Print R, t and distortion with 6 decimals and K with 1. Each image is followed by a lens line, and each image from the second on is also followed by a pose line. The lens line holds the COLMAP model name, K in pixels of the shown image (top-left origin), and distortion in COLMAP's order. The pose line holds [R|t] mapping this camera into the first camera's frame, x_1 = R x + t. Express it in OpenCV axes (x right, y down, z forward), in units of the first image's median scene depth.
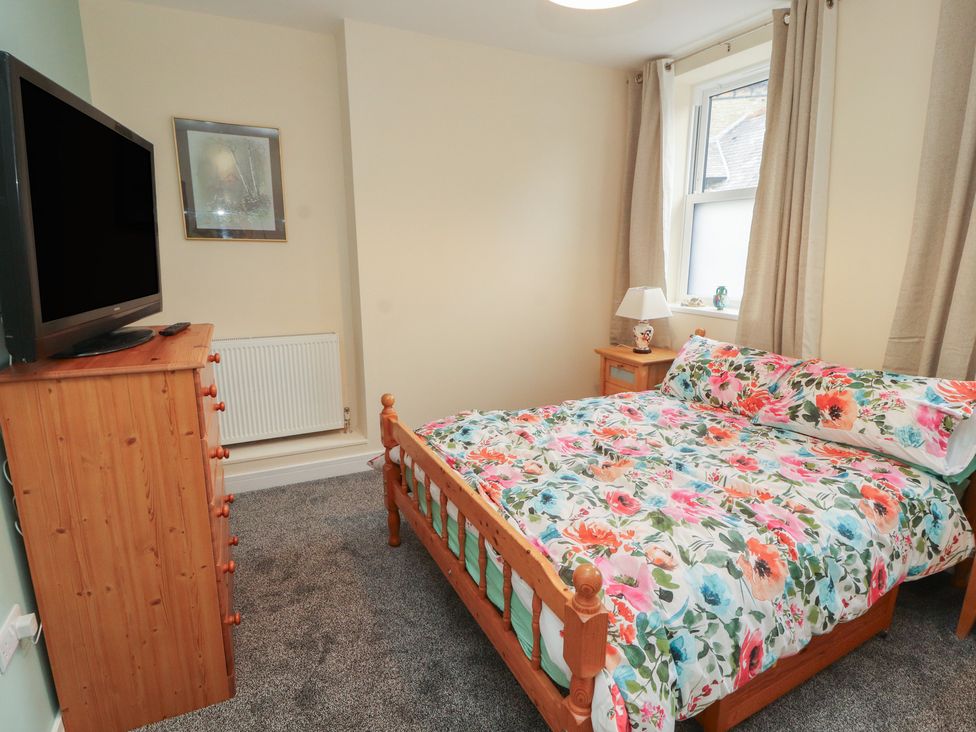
lens RADIAL K [[523.7, 0, 488.5], [0, 523.7, 362.1], [0, 0, 1]] dist [-0.003319, -0.004247]
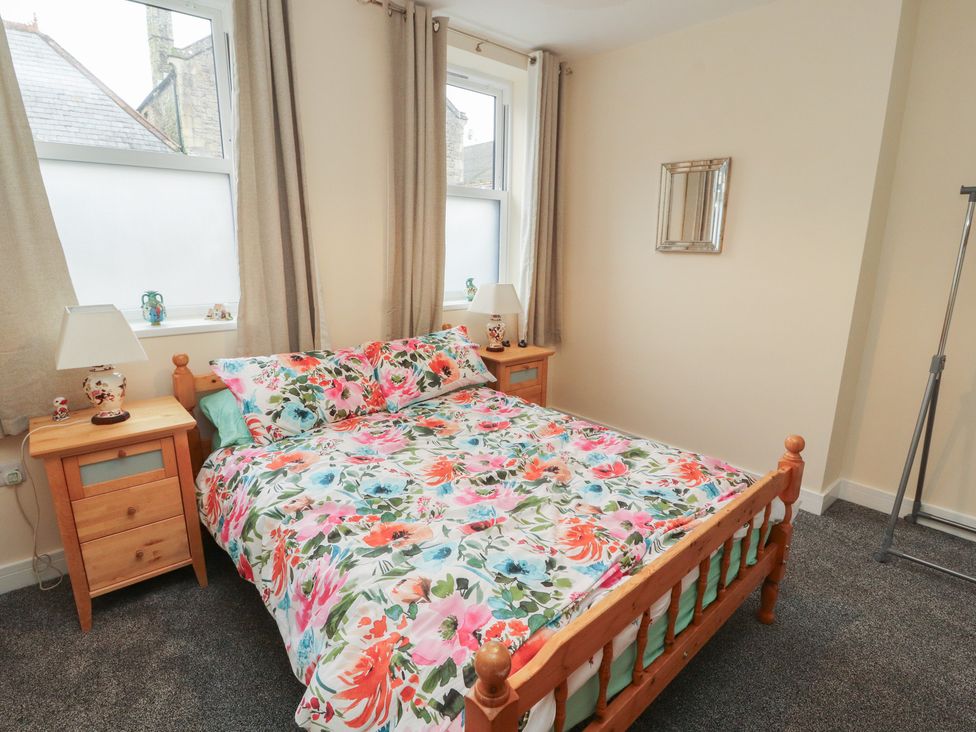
lens RADIAL K [[523.7, 0, 486.5], [0, 523.7, 364.3], [0, 0, 1]] dist [-0.003319, -0.004247]
pose [[-0.278741, -0.221111, 0.934566, -0.524218], [0.190187, 0.941152, 0.279394, -0.243539], [-0.941346, 0.255621, -0.220286, 1.117600]]
